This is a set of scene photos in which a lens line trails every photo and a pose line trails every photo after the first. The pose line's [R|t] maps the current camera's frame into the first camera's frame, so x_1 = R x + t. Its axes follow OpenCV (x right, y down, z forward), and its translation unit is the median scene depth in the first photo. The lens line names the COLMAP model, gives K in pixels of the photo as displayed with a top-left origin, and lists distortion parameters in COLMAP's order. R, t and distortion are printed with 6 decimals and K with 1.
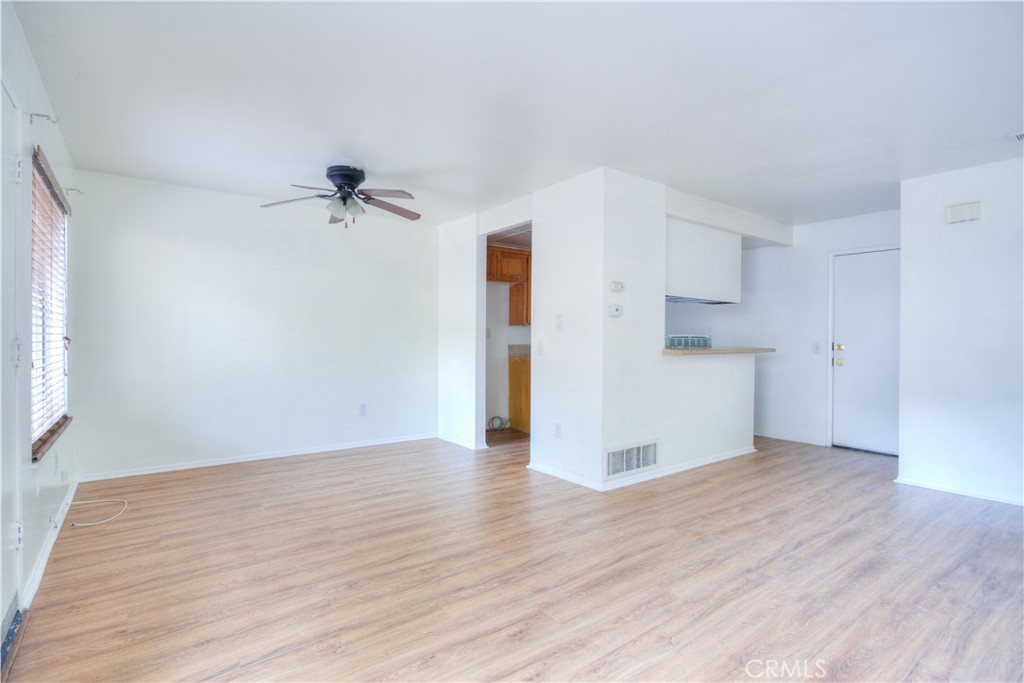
lens RADIAL K [[499.1, 0, 509.0], [0, 499.1, 339.9], [0, 0, 1]] dist [-0.016732, 0.006983]
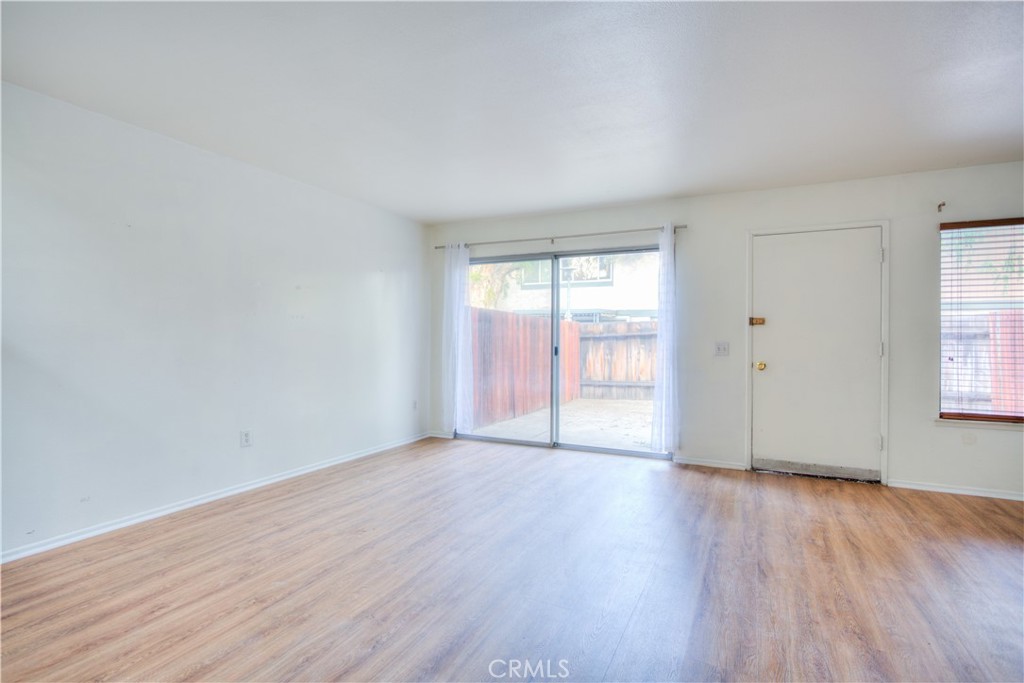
lens RADIAL K [[499.1, 0, 509.0], [0, 499.1, 339.9], [0, 0, 1]] dist [-0.016732, 0.006983]
pose [[-0.891646, -0.009338, -0.452637, 0.719272], [-0.011709, 0.999928, 0.002437, 0.002047], [0.452582, 0.007473, -0.891691, 1.243026]]
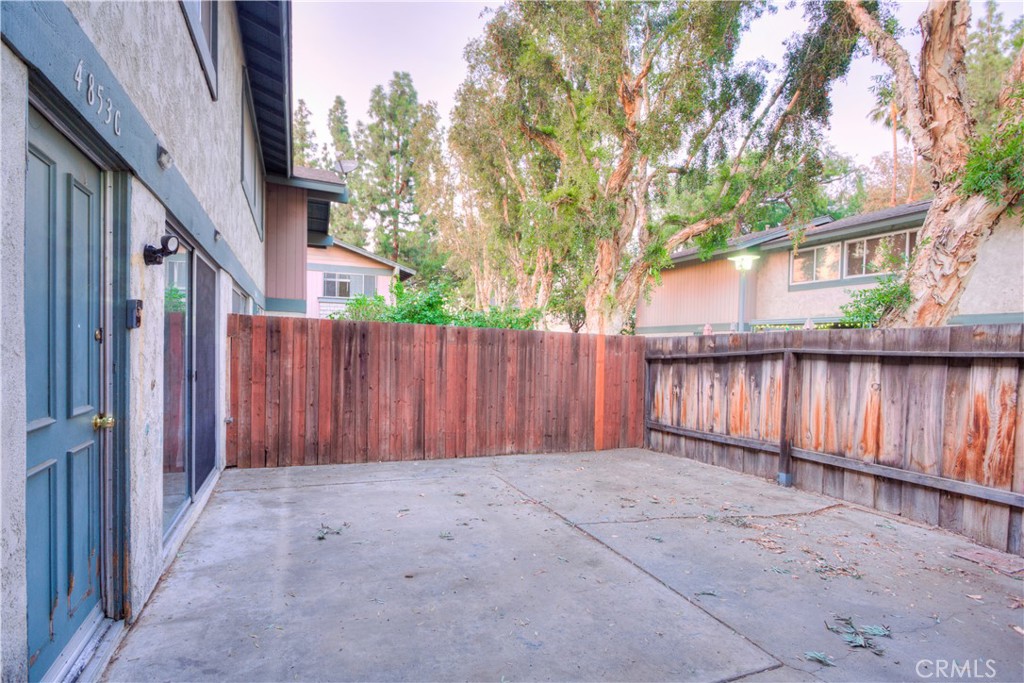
lens RADIAL K [[510.4, 0, 510.5], [0, 510.4, 363.0], [0, 0, 1]] dist [-0.016791, 0.007873]
pose [[-0.968073, -0.032285, 0.248581, -1.141601], [-0.024918, 0.999154, 0.032730, -0.050189], [-0.249427, 0.025491, -0.968058, 0.884045]]
